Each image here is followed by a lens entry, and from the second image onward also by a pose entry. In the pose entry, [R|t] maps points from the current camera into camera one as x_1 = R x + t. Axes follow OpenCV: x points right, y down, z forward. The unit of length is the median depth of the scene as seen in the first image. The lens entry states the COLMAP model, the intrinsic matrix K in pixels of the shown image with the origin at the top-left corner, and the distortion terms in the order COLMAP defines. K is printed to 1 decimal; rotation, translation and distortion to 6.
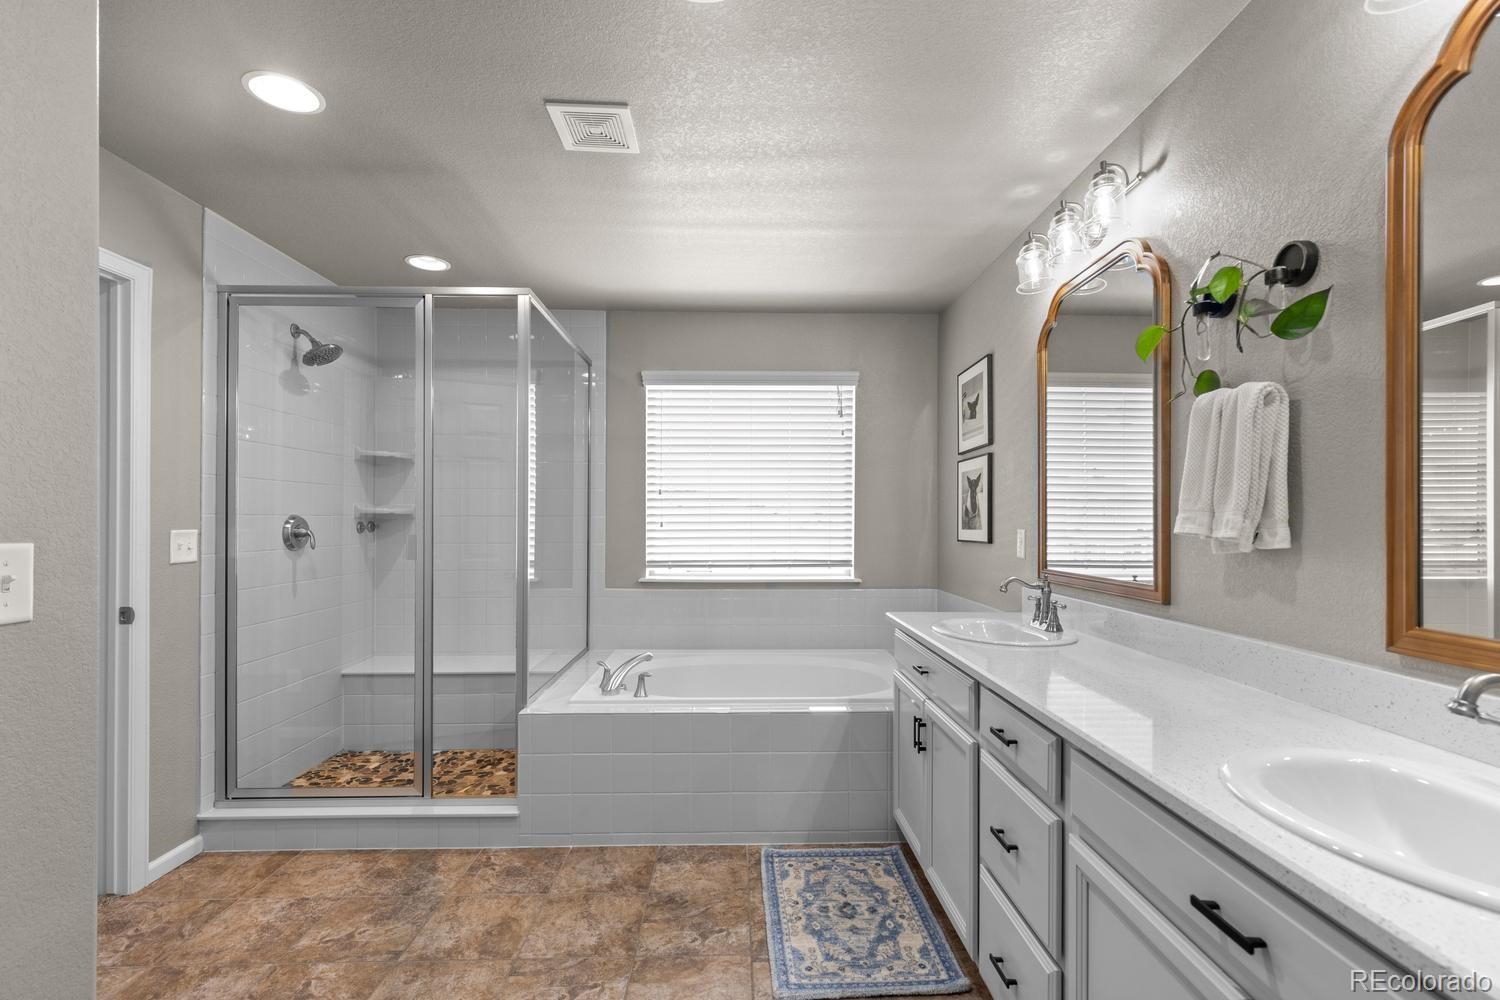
lens RADIAL K [[672.4, 0, 751.1], [0, 672.4, 512.9], [0, 0, 1]] dist [0.000654, 0.000200]
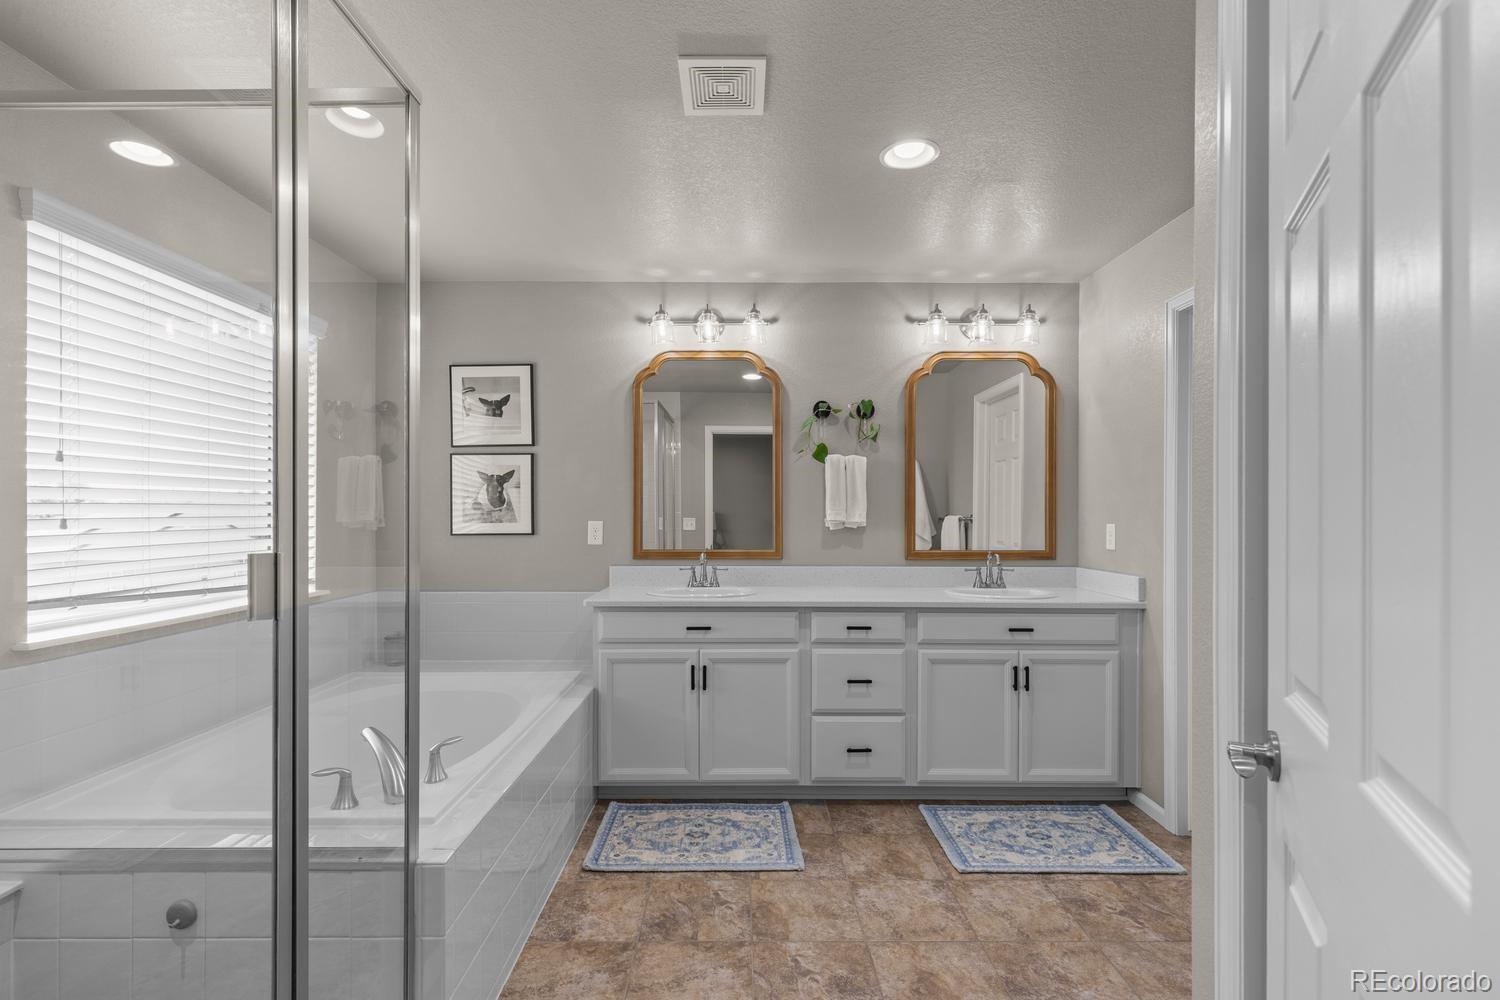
lens RADIAL K [[672.4, 0, 748.2], [0, 672.4, 508.2], [0, 0, 1]] dist [0.000654, 0.000200]
pose [[0.026575, 0.005968, 0.999629, -1.012683], [-0.011910, 0.999913, -0.005653, 0.004770], [-0.999576, -0.011755, 0.026644, 0.830557]]
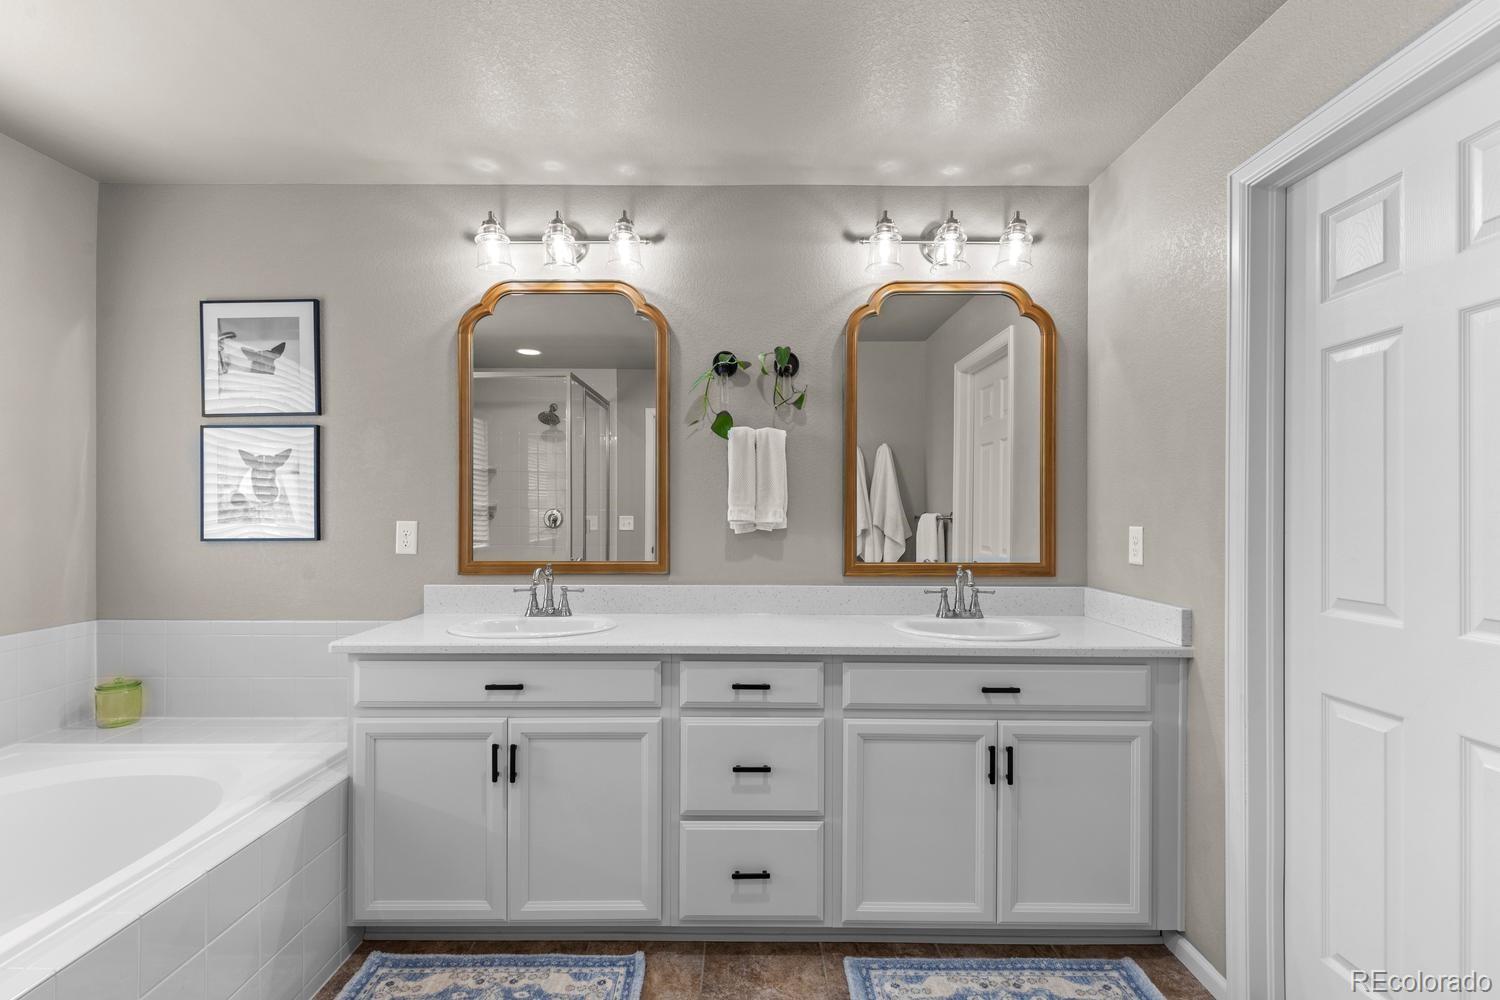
lens RADIAL K [[672.4, 0, 748.7], [0, 672.4, 506.3], [0, 0, 1]] dist [0.000654, 0.000200]
pose [[0.026895, 0.005158, 0.999625, -0.569145], [-0.012942, 0.999905, -0.004811, 0.004094], [-0.999554, -0.012808, 0.026959, 0.639458]]
